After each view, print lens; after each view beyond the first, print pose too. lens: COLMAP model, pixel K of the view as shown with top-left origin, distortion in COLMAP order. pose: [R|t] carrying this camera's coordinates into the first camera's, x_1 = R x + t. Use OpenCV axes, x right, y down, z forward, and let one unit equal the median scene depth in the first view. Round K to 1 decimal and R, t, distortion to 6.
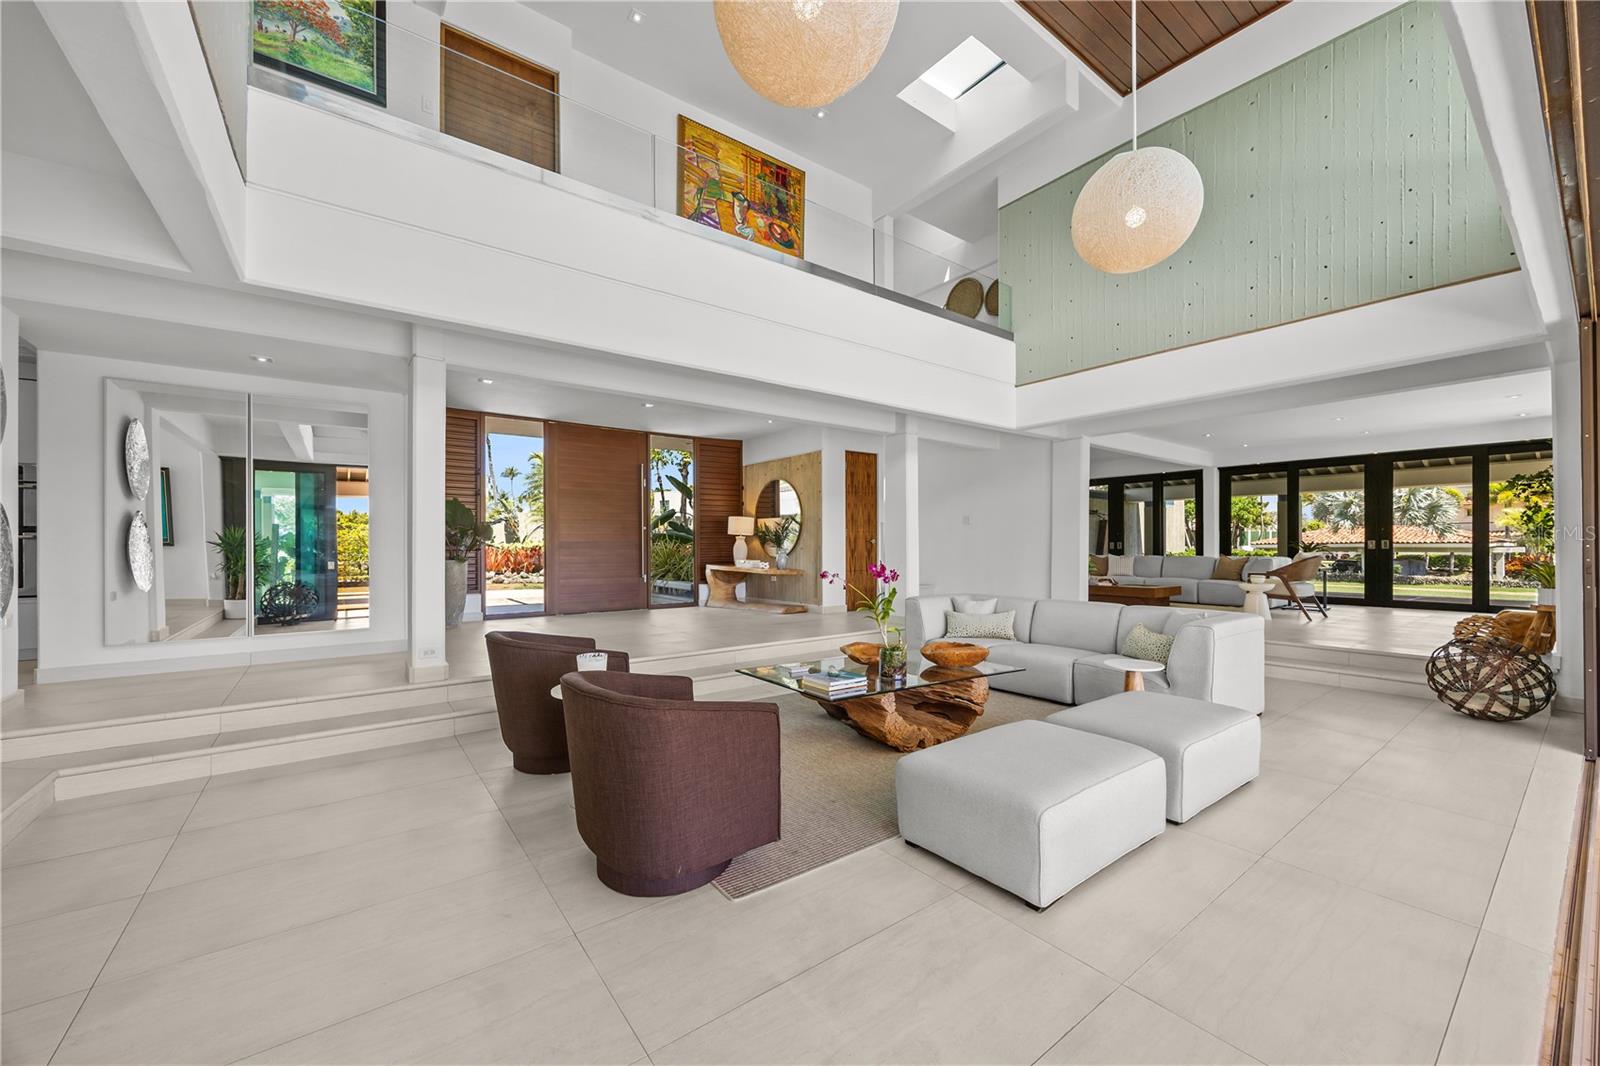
lens RADIAL K [[615.2, 0, 804.8], [0, 615.2, 544.4], [0, 0, 1]] dist [0.001398, 0.000288]
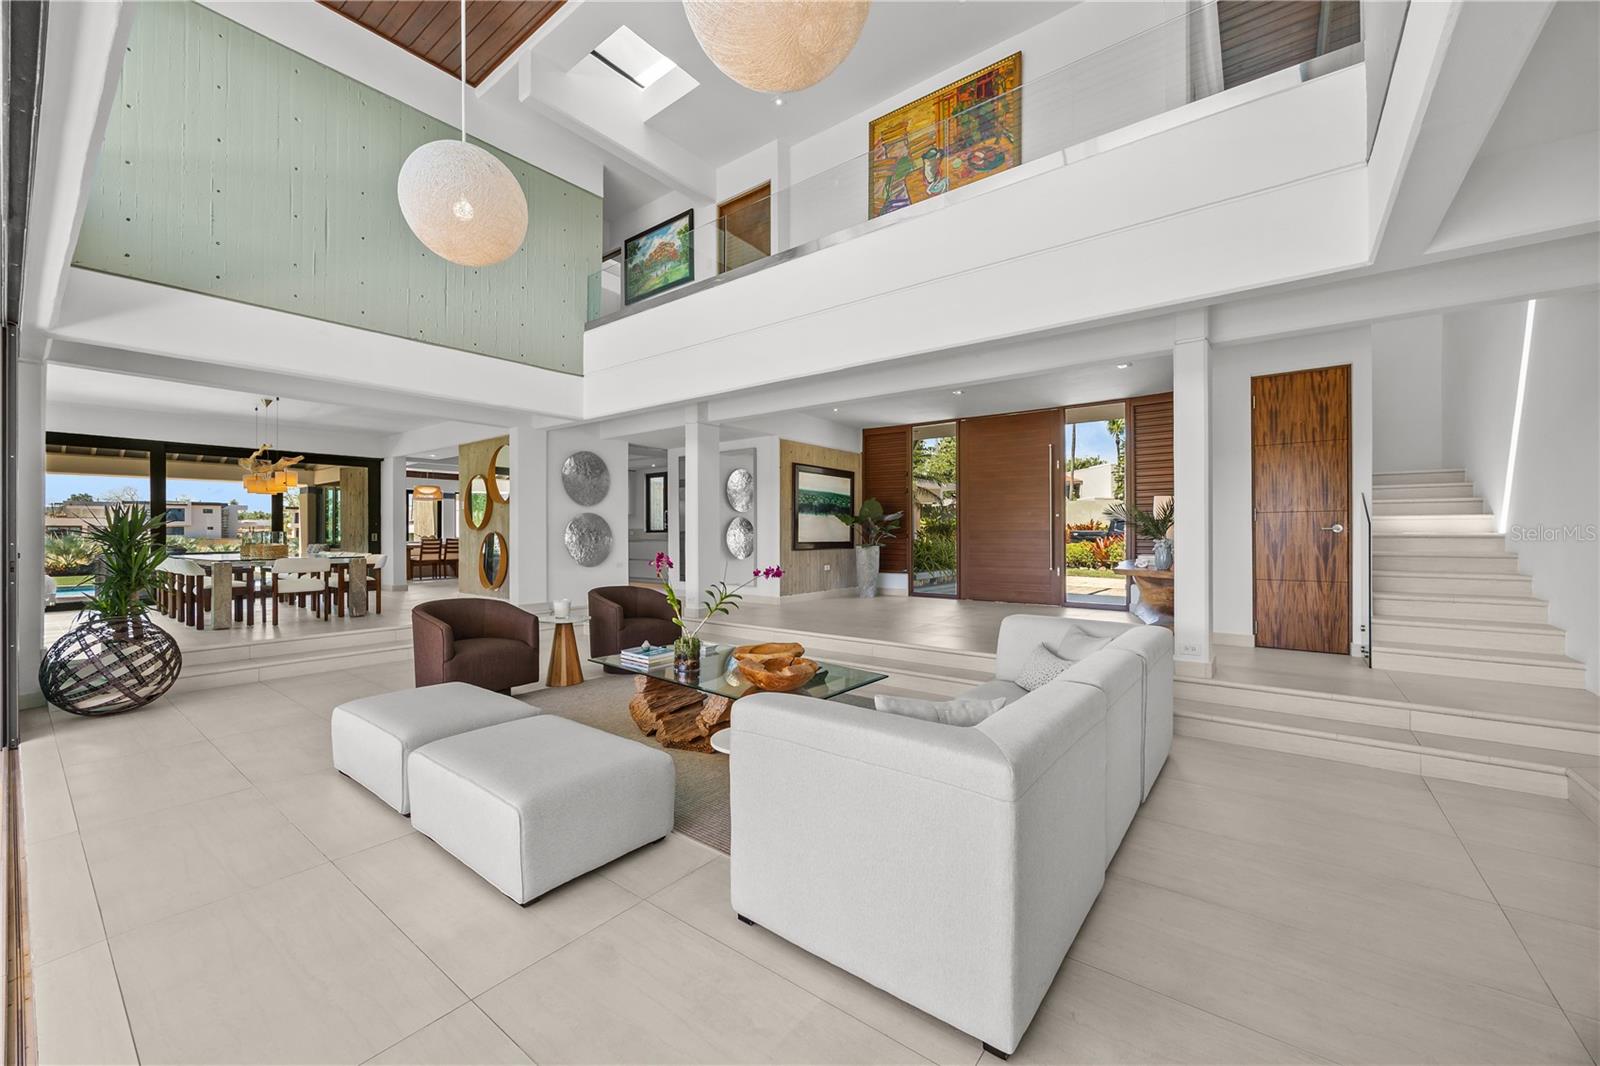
lens RADIAL K [[624.6, 0, 795.2], [0, 624.6, 529.4], [0, 0, 1]] dist [-0.000095, -0.000039]
pose [[0.256012, -0.005536, -0.966658, 0.549336], [0.001674, 0.999985, -0.005283, -0.002589], [0.966672, -0.000265, 0.256017, 0.425733]]
